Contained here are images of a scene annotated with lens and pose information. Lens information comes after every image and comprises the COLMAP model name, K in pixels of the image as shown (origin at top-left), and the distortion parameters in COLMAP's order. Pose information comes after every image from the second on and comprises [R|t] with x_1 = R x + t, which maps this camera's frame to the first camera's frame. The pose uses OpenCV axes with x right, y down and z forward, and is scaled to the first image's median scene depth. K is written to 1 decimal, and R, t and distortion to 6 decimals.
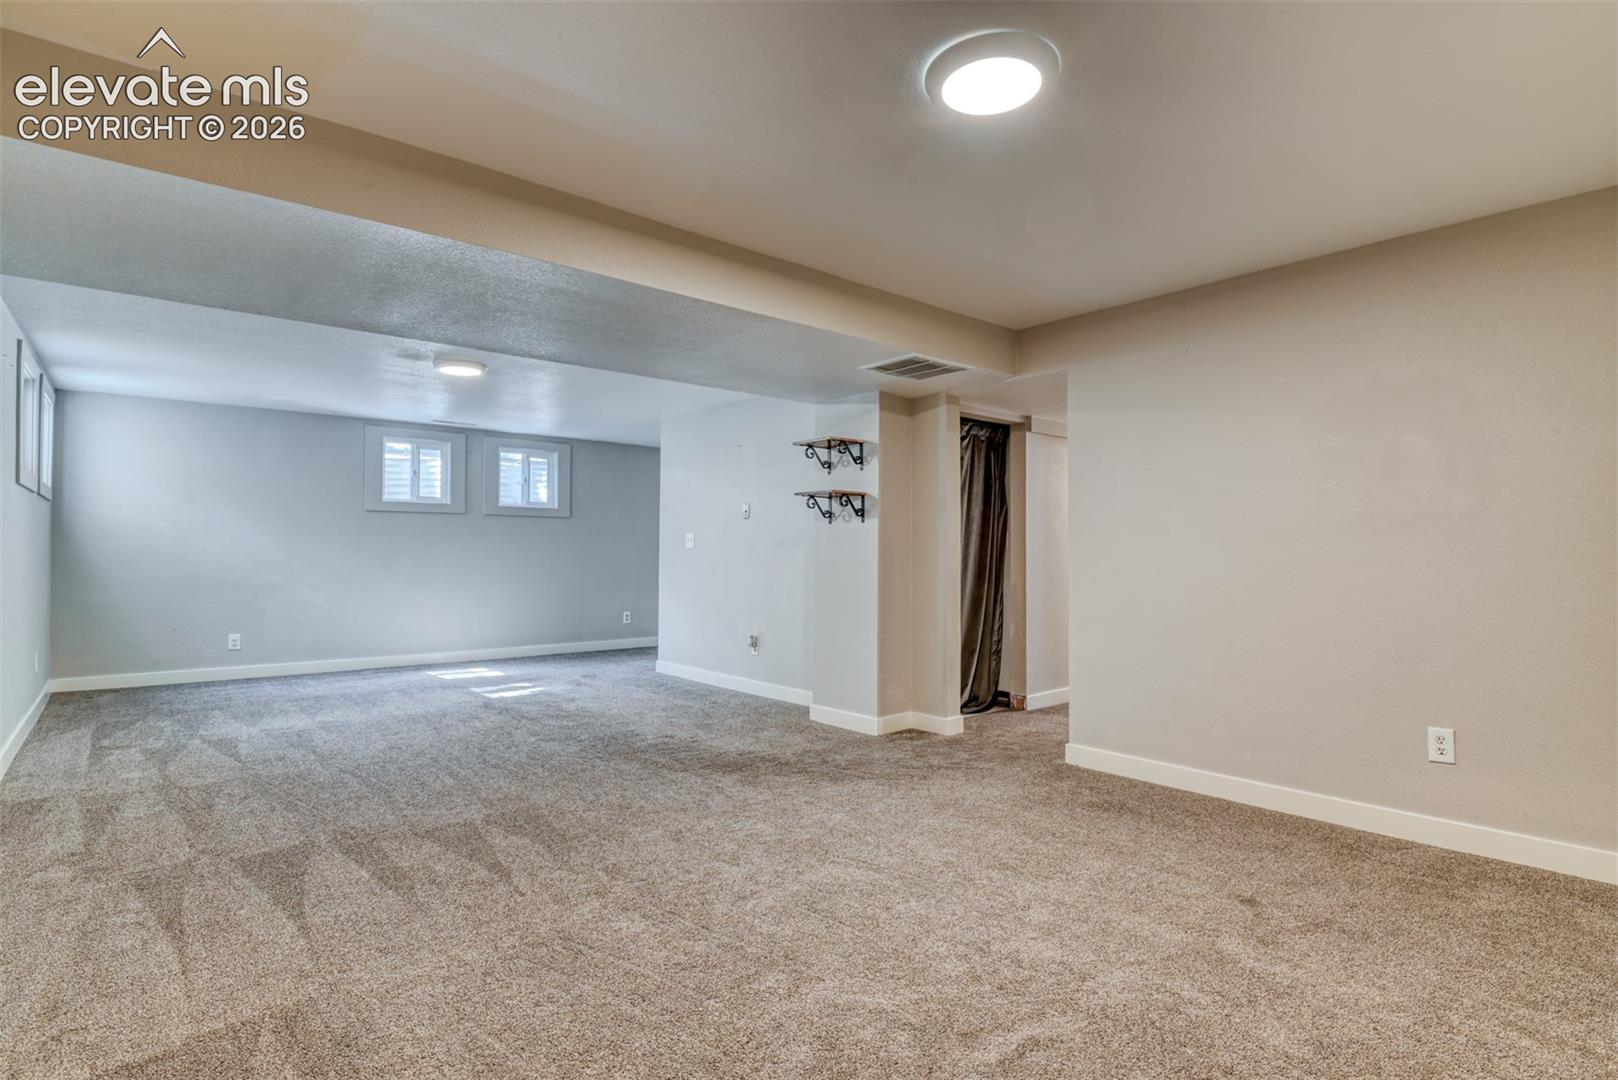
lens RADIAL K [[793.0, 0, 812.6], [0, 793.0, 548.8], [0, 0, 1]] dist [-0.030110, -0.000103]
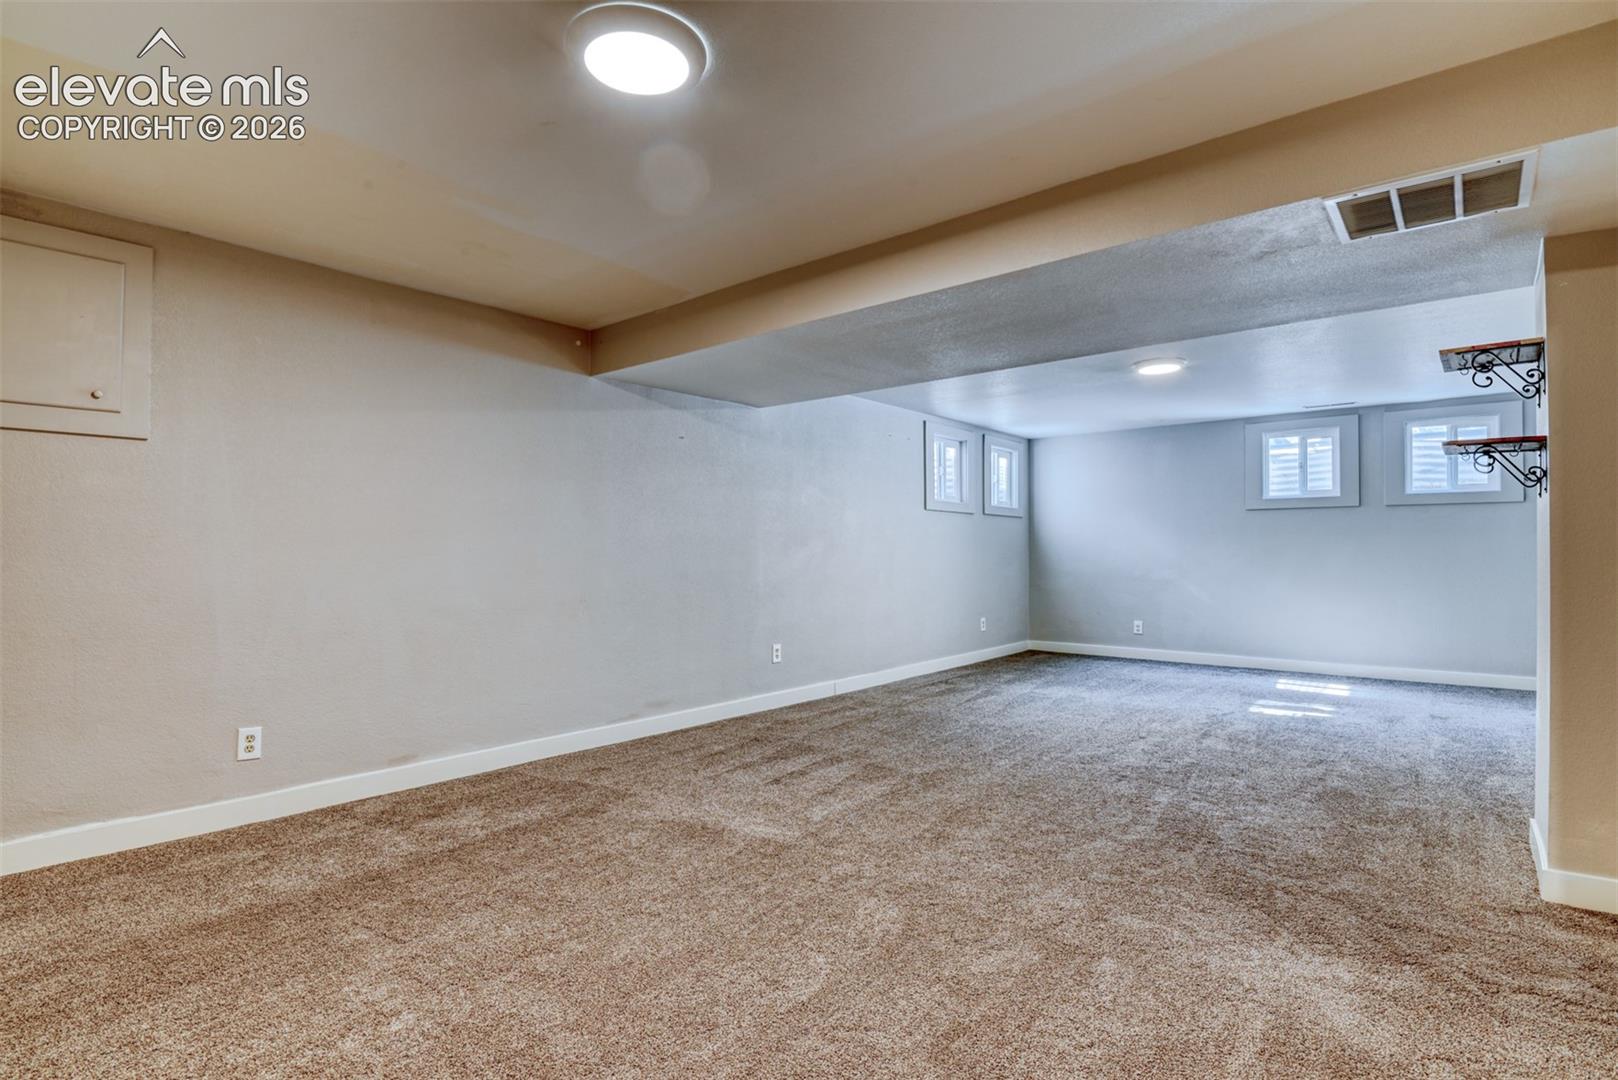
lens RADIAL K [[793.0, 0, 812.6], [0, 793.0, 548.8], [0, 0, 1]] dist [-0.030110, -0.000103]
pose [[0.153415, -0.006849, -0.988138, 0.353074], [0.007726, 0.999954, -0.005732, 0.002814], [0.988132, -0.006755, 0.153461, 0.312068]]
